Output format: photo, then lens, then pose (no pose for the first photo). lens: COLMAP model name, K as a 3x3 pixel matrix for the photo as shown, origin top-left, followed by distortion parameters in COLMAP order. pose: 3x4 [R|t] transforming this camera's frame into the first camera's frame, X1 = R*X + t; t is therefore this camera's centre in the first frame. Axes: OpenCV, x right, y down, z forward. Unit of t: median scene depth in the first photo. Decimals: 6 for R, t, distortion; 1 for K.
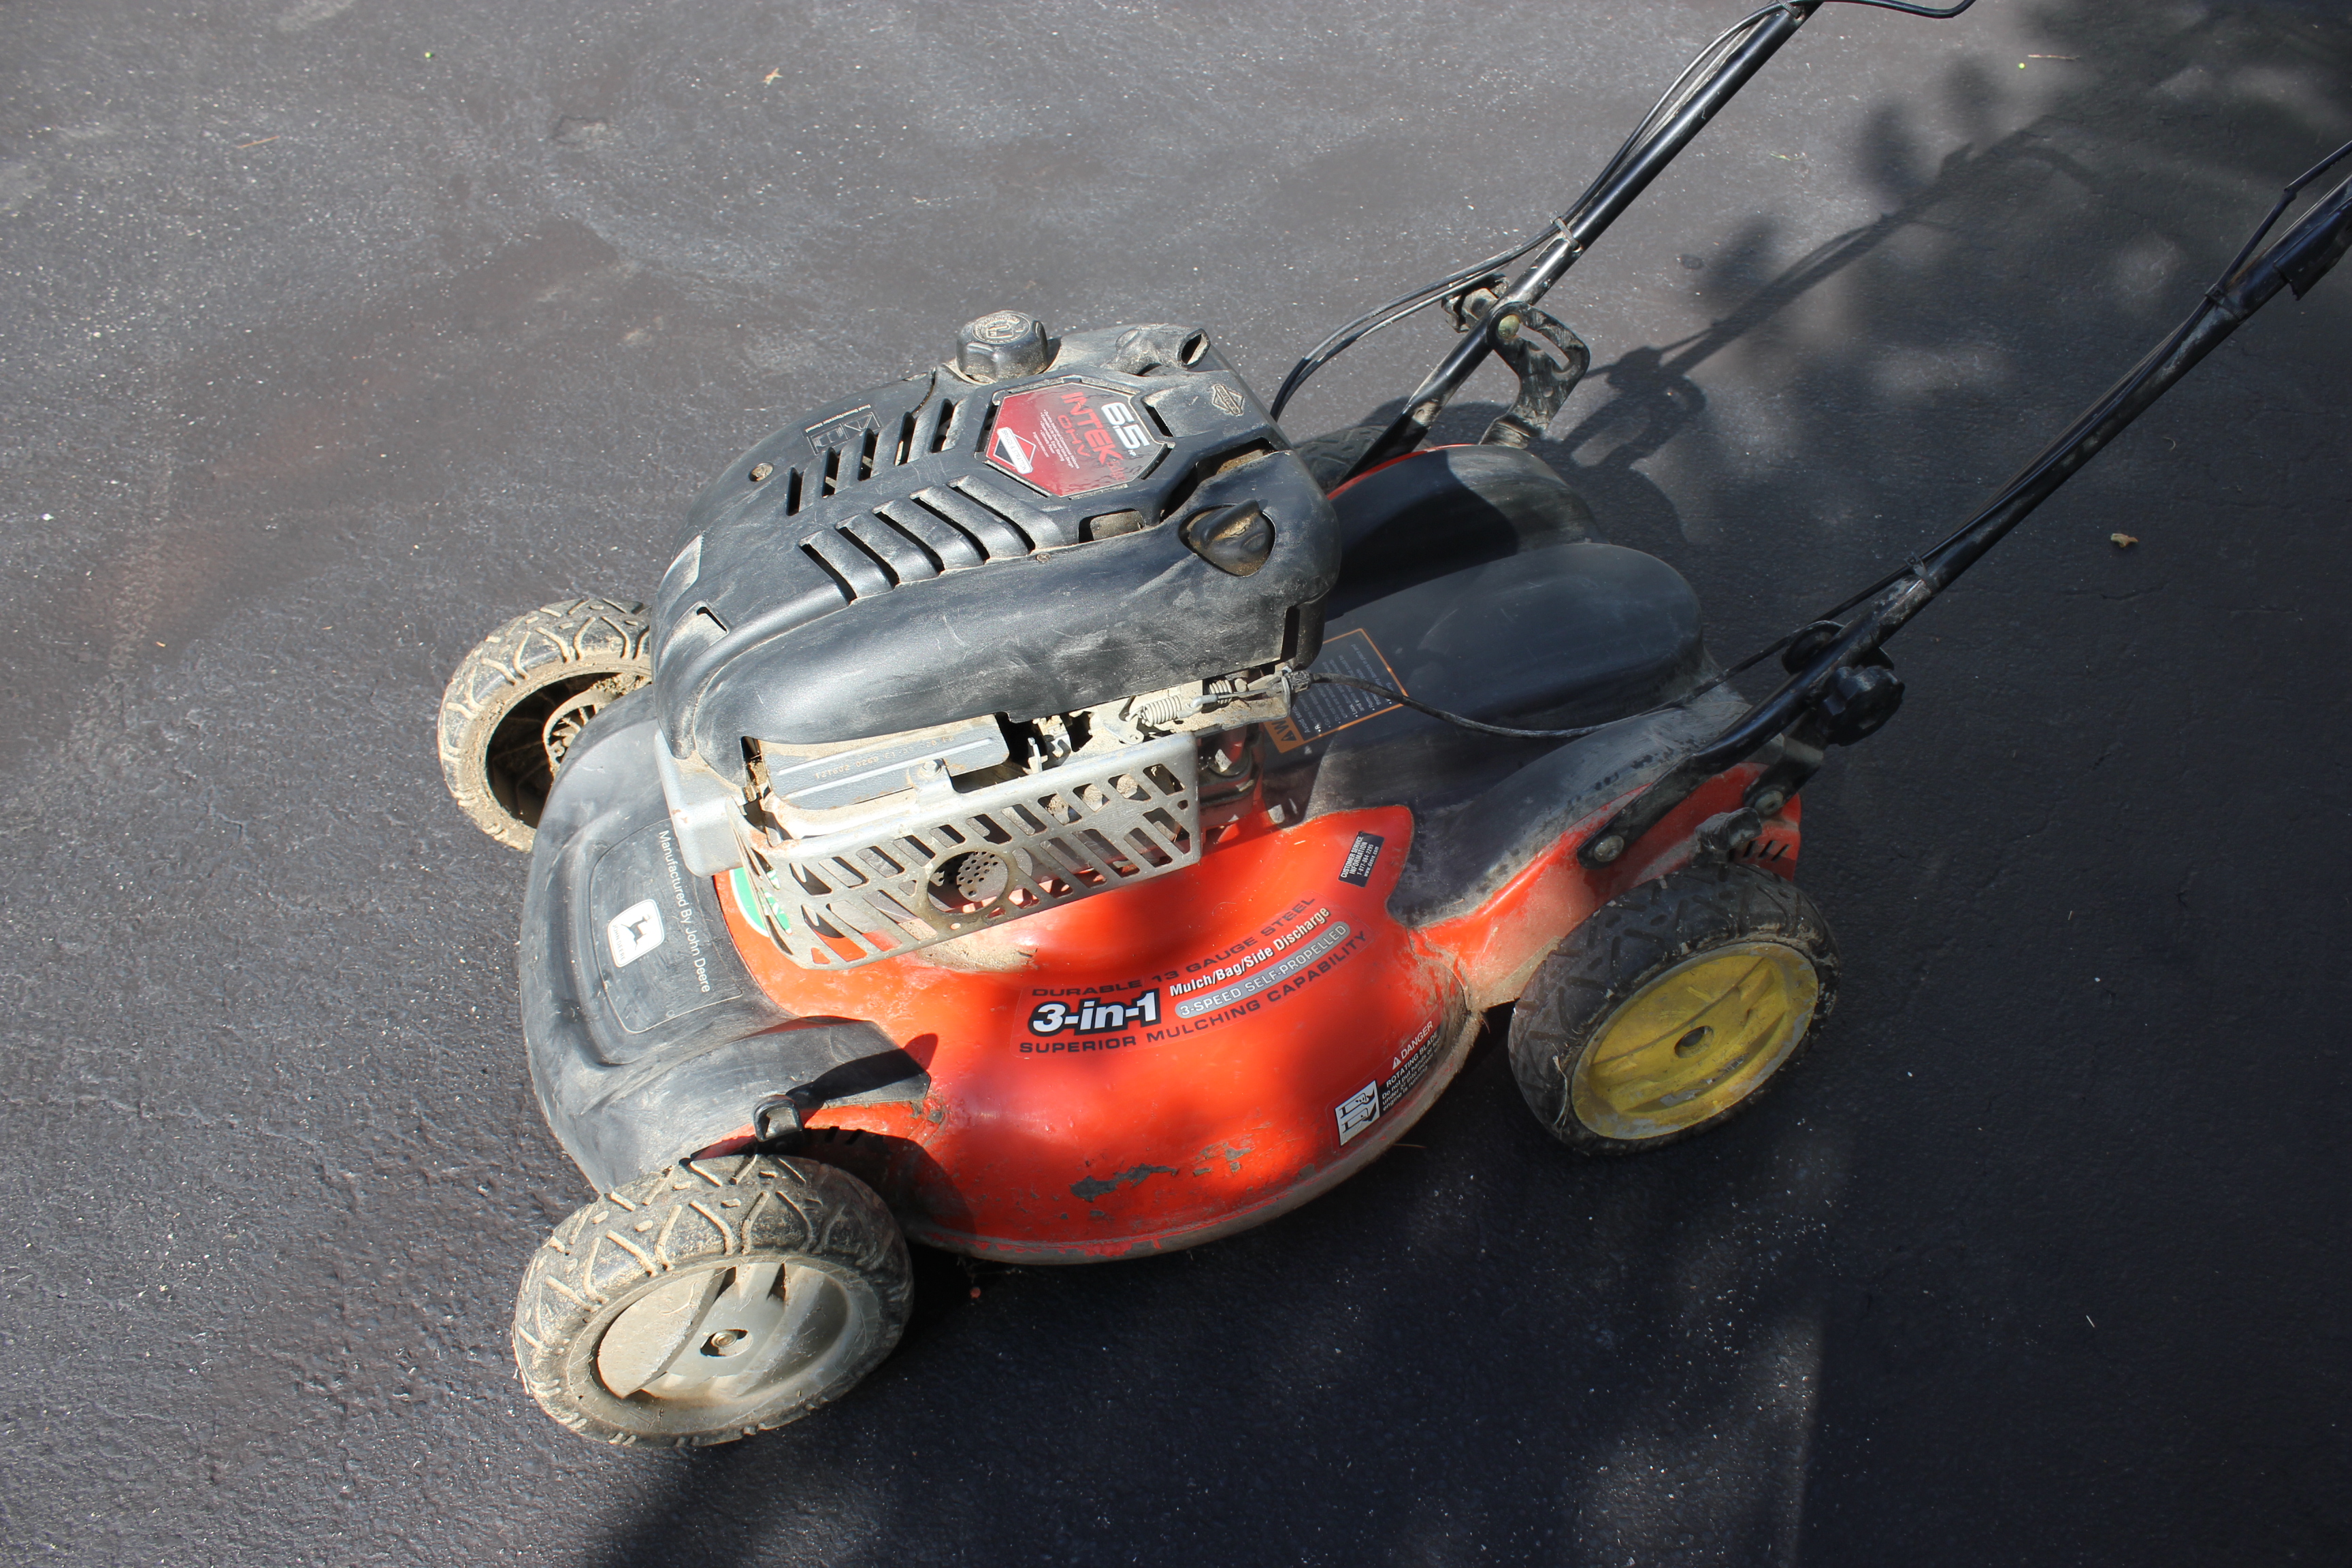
lens RADIAL K [[1916.5, 0, 1207.1], [0, 1916.5, 795.9], [0, 0, 1]] dist [-0.156204, 0.120346]
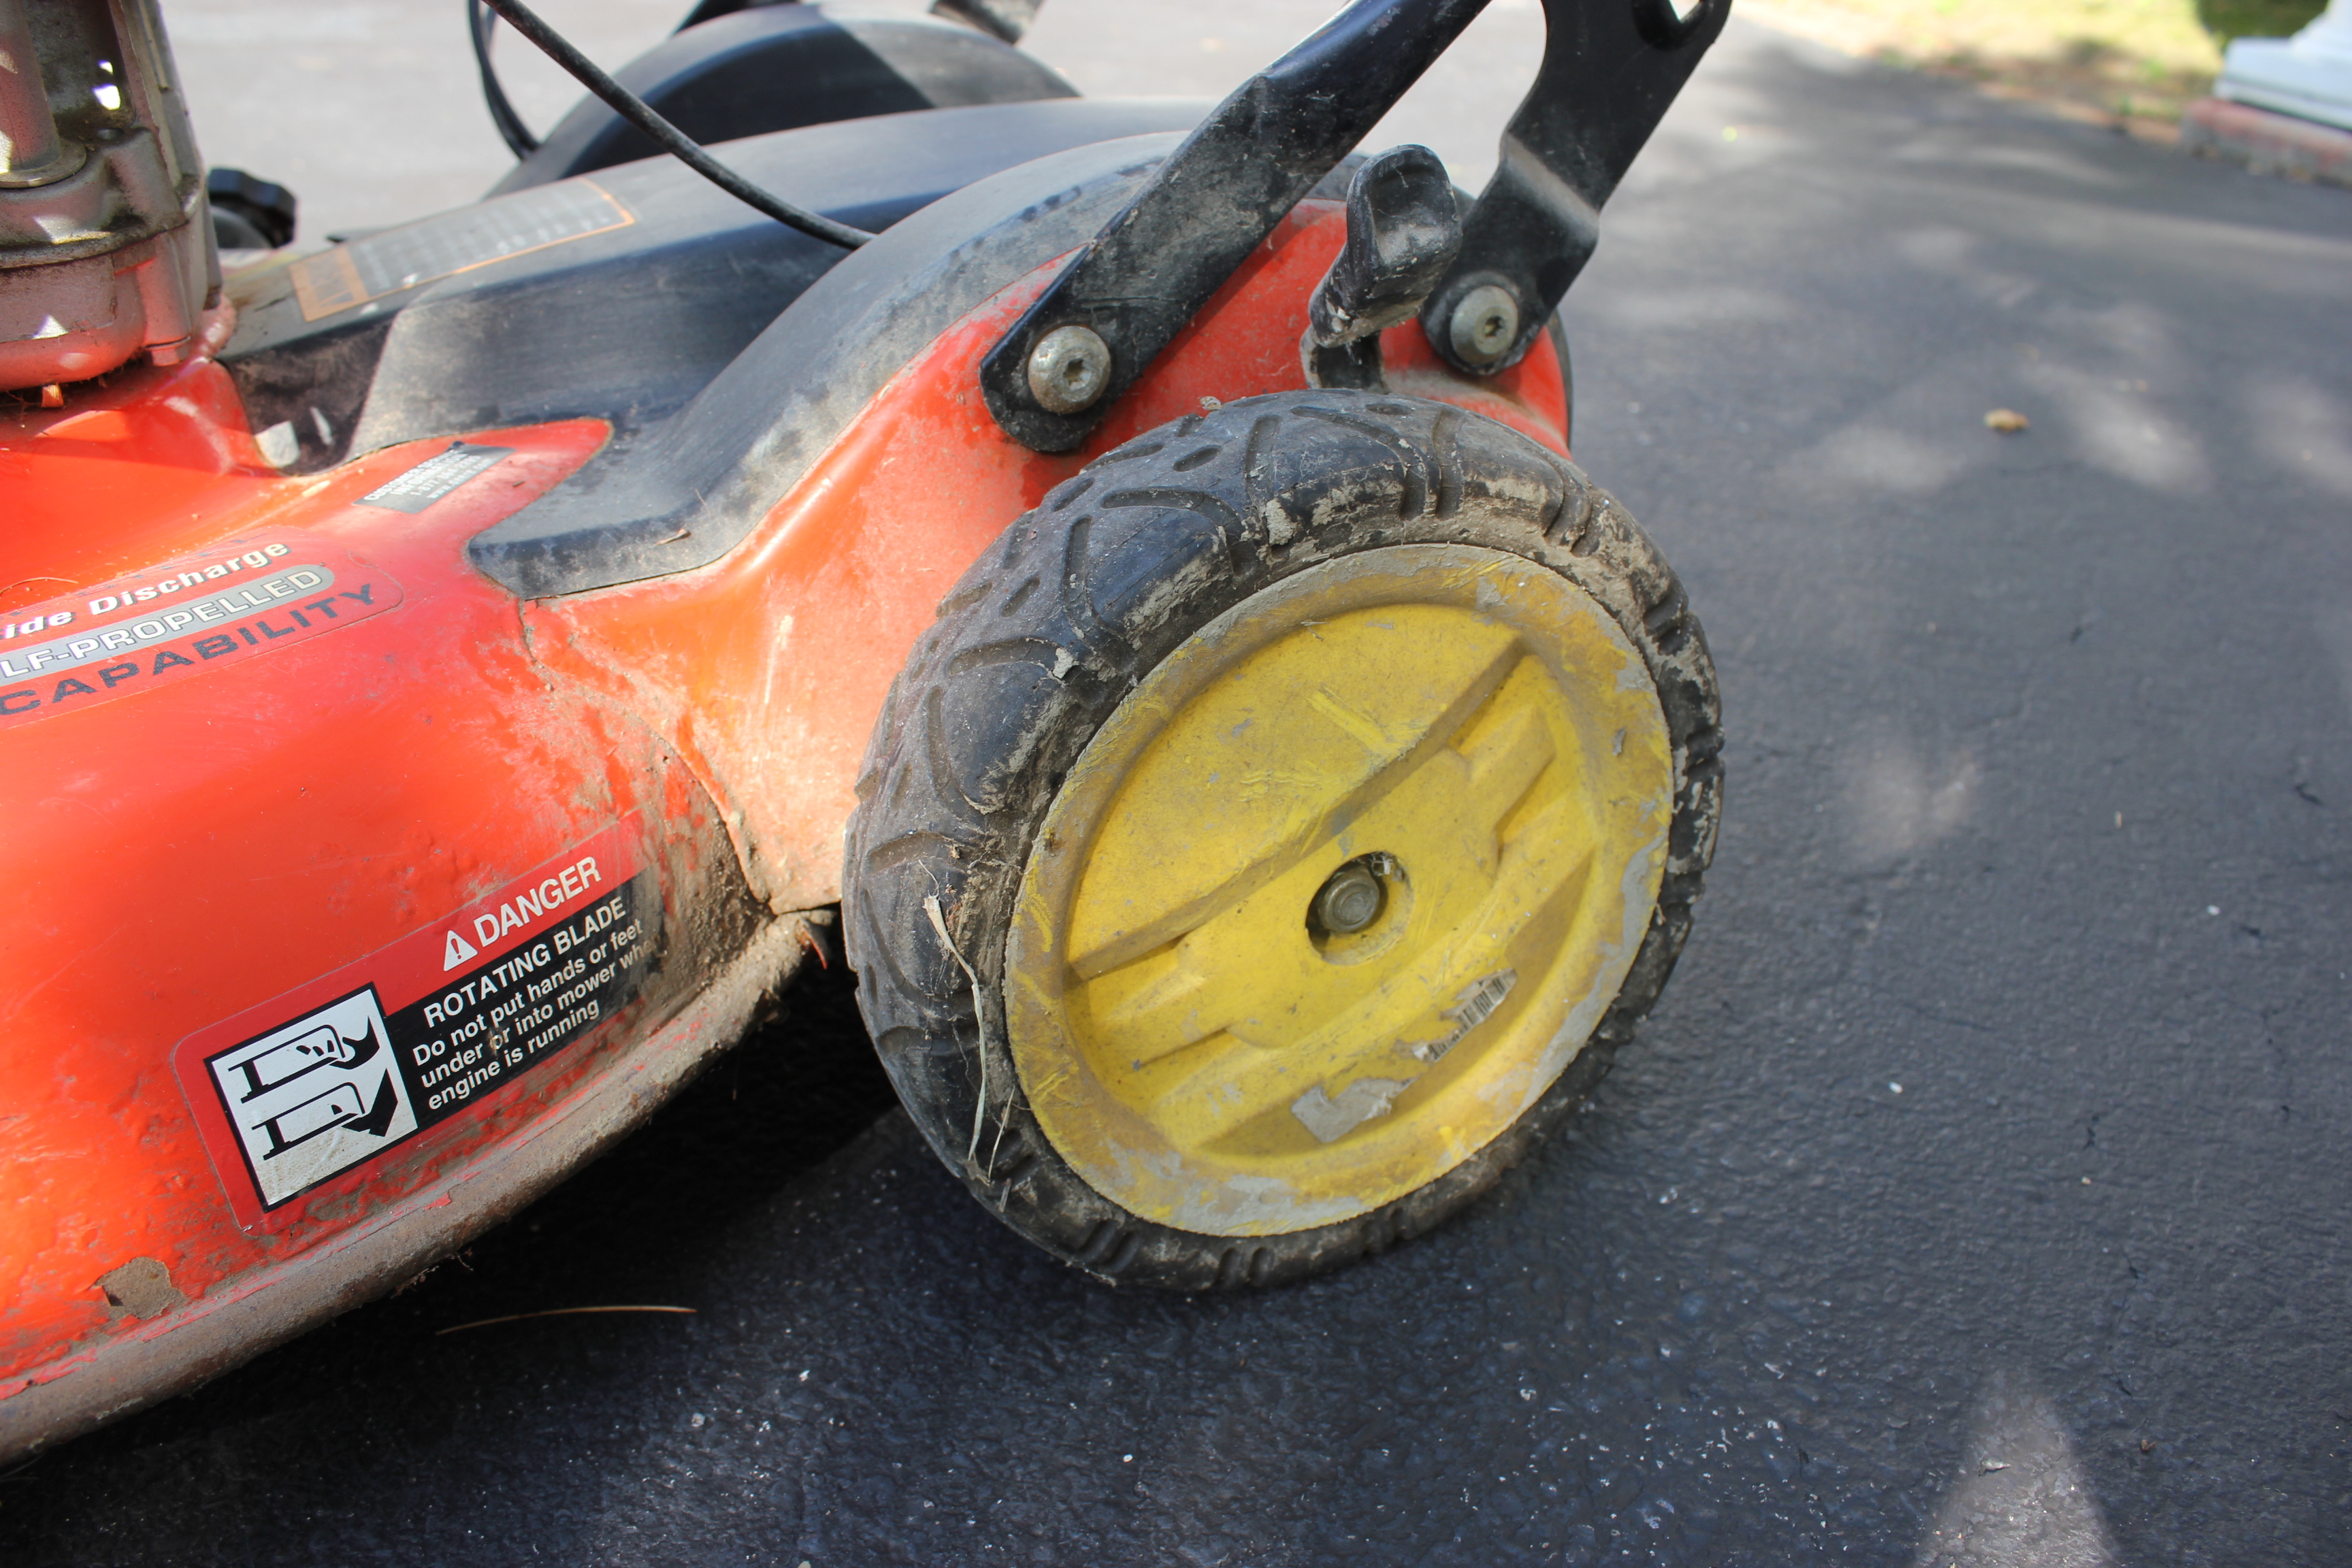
lens RADIAL K [[1916.5, 0, 1190.4], [0, 1916.5, 790.3], [0, 0, 1]] dist [-0.156204, 0.120346]
pose [[0.991310, -0.041935, 0.124682, 0.184179], [0.073324, 0.963073, -0.259064, 0.204609], [-0.109214, 0.265955, 0.957779, 0.660522]]
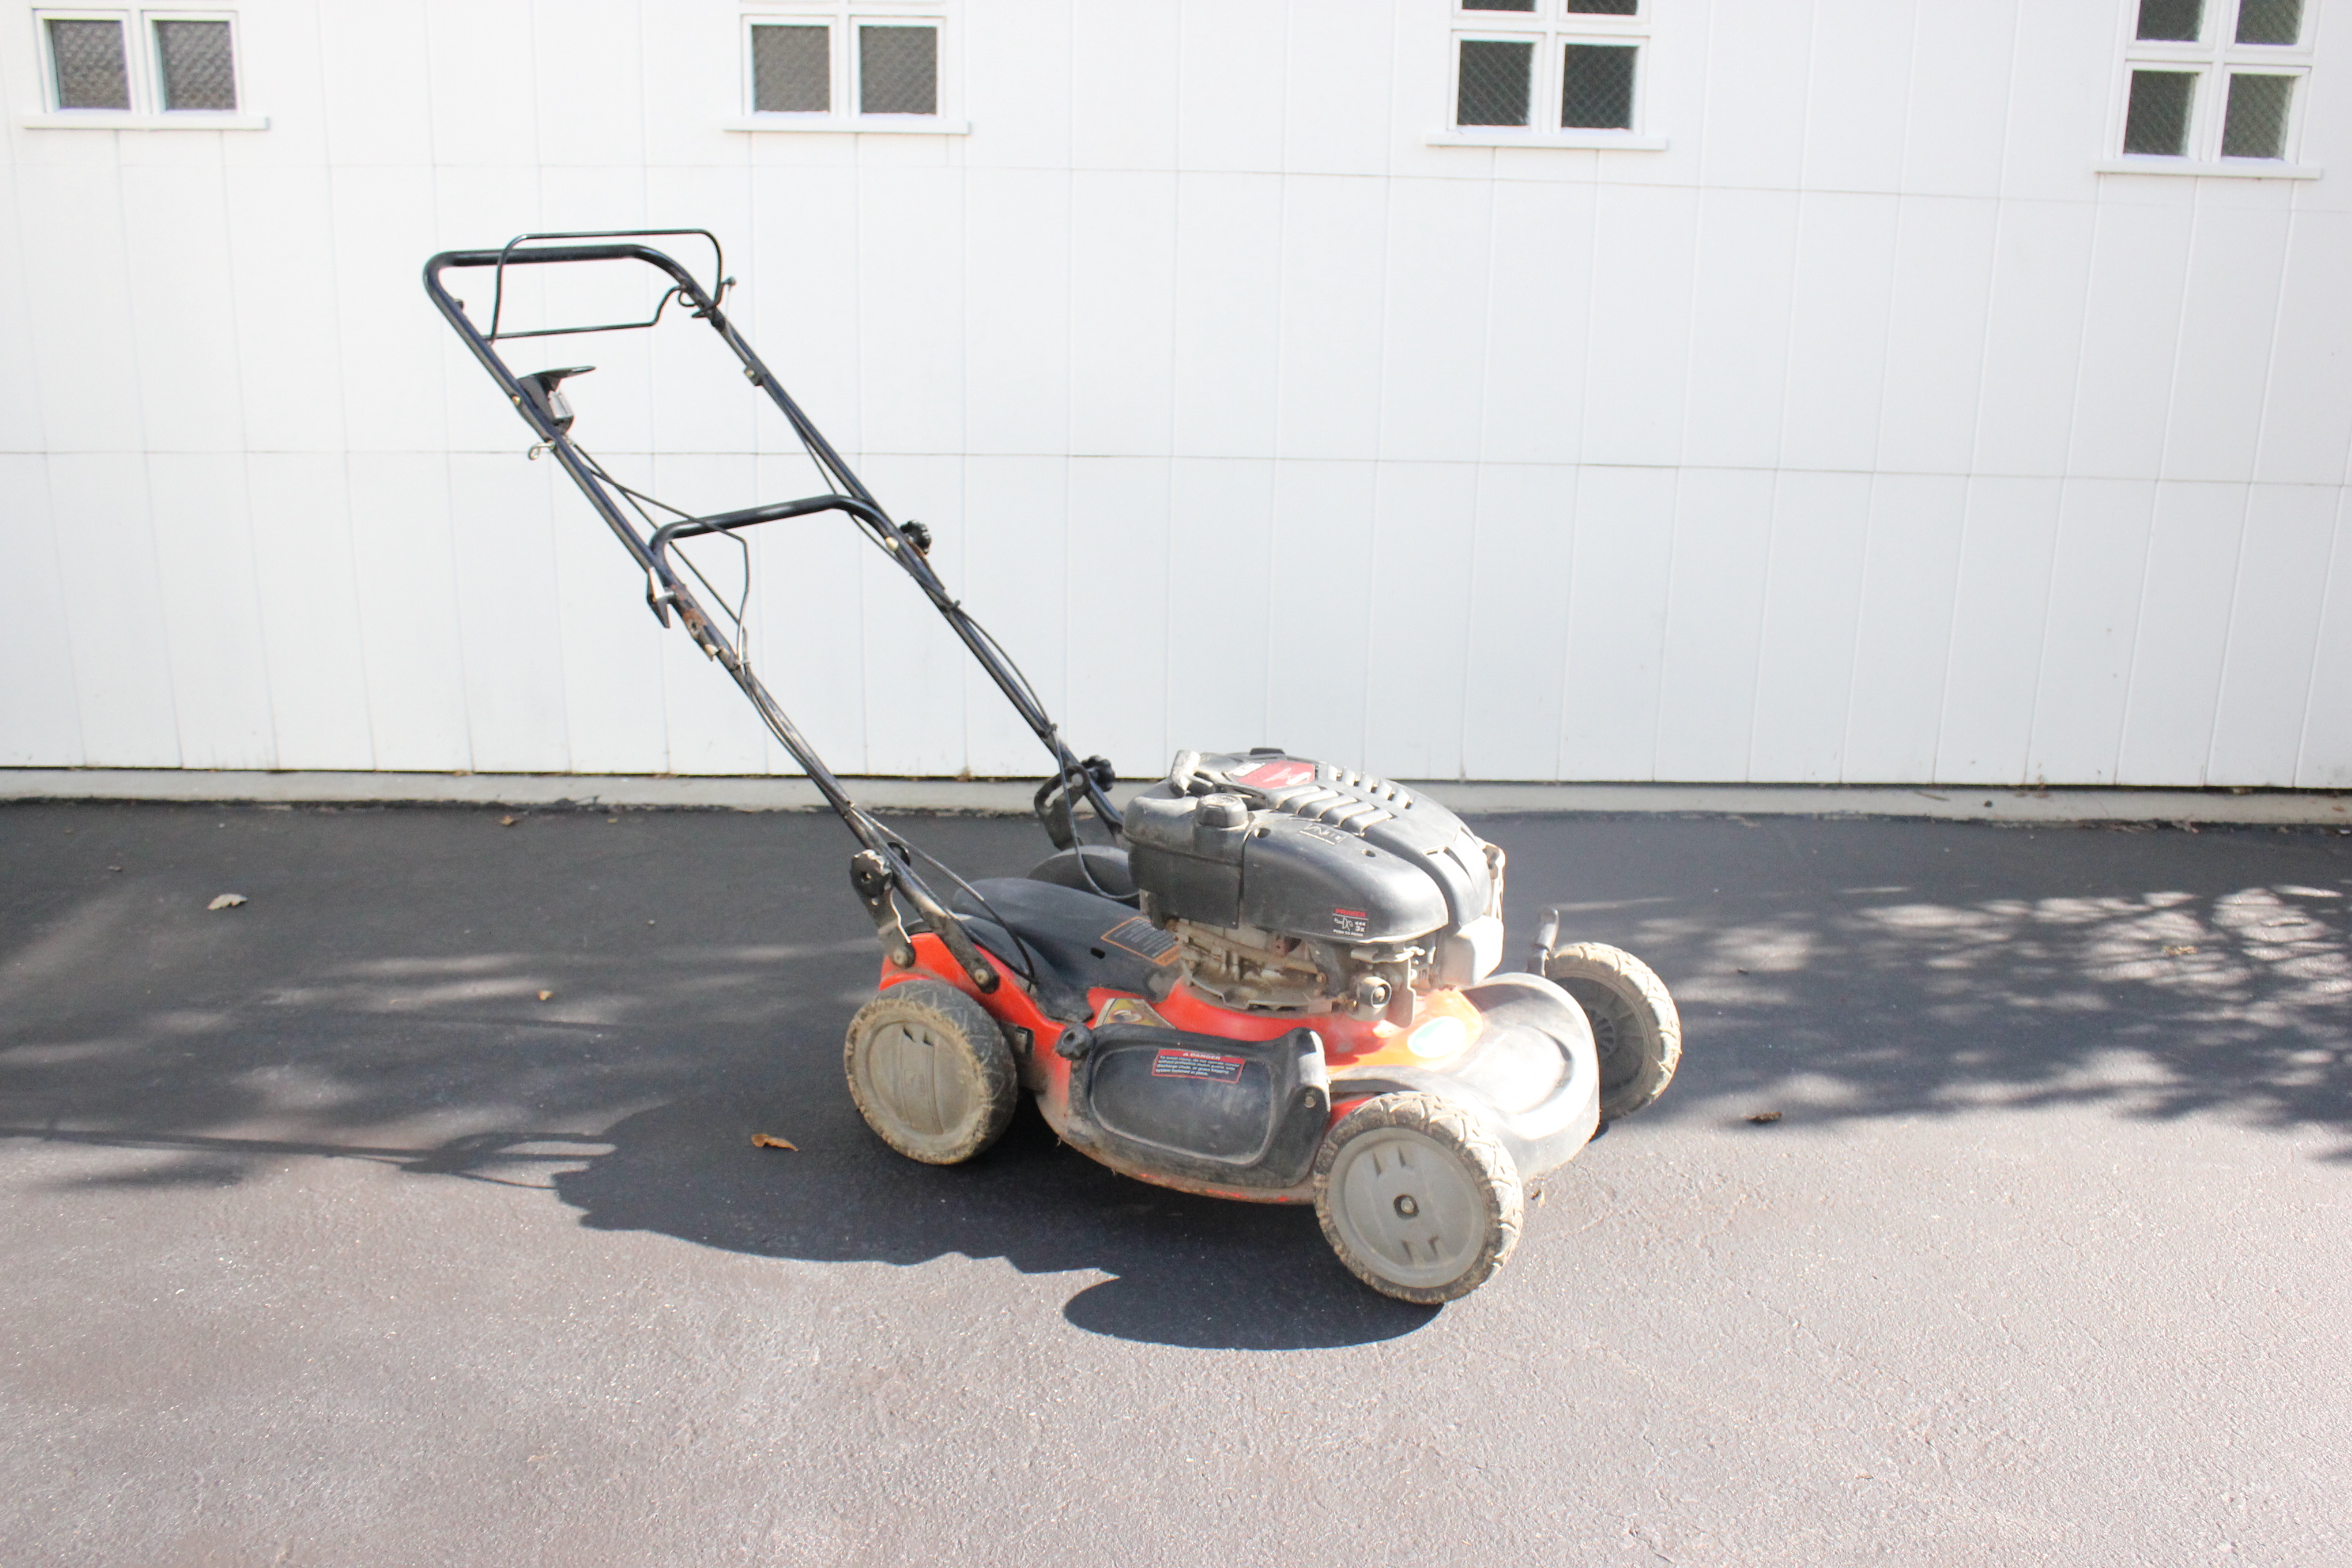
lens RADIAL K [[2057.3, 0, 1172.7], [0, 2057.3, 807.5], [0, 0, 1]] dist [-0.124038, 0.055140]
pose [[-0.619138, -0.235422, 0.749163, -1.507145], [0.540895, 0.563767, 0.624179, -1.451596], [-0.569298, 0.791672, -0.221711, 1.439162]]
